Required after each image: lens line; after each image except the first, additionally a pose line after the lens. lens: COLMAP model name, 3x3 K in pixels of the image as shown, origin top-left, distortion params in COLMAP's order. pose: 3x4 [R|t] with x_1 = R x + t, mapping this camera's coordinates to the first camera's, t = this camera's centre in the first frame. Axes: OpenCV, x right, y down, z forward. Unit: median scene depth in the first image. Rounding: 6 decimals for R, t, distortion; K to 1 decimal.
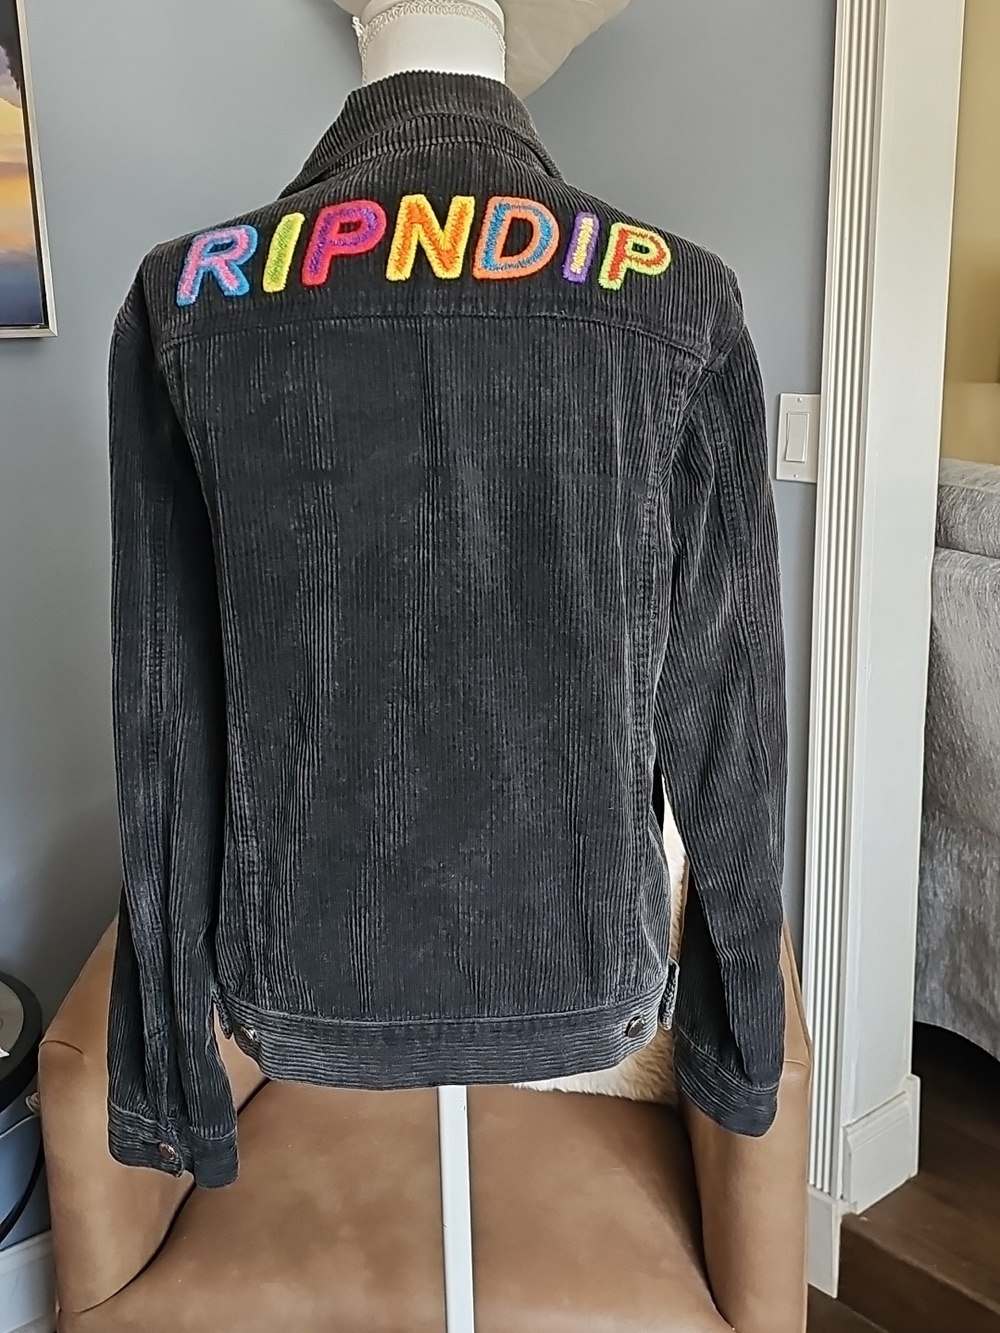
lens RADIAL K [[1501.7, 0, 500.0], [0, 1501.7, 666.5], [0, 0, 1]] dist [0.127509, -0.282229]
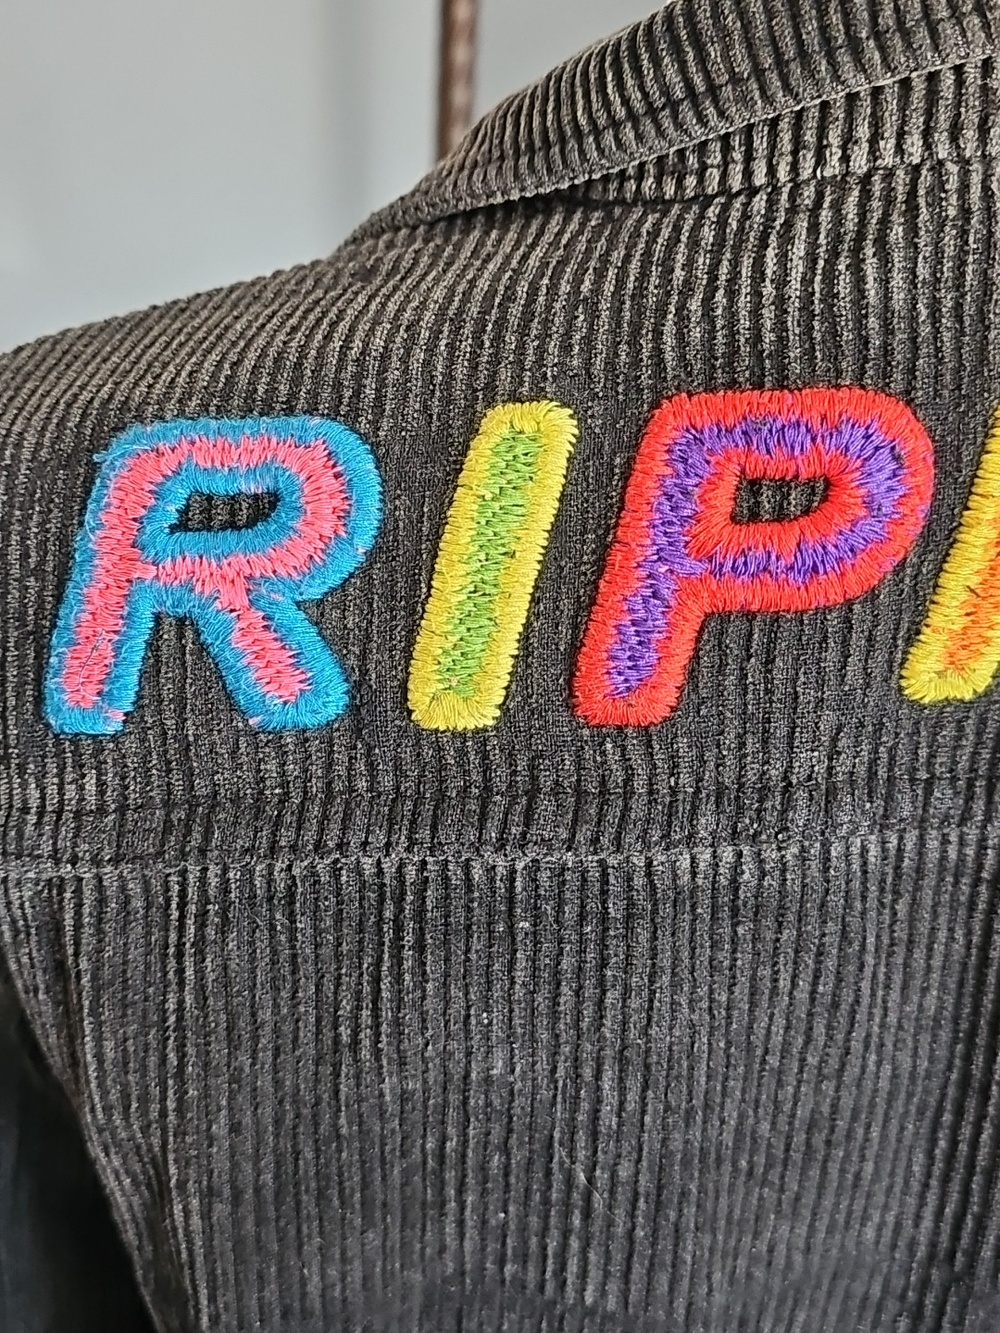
lens RADIAL K [[1501.7, 0, 500.0], [0, 1501.7, 666.5], [0, 0, 1]] dist [0.127509, -0.282229]
pose [[0.991097, 0.009895, 0.132774, -0.173438], [-0.036696, 0.978911, 0.200964, -0.305683], [-0.127986, -0.204047, 0.970559, 0.753681]]
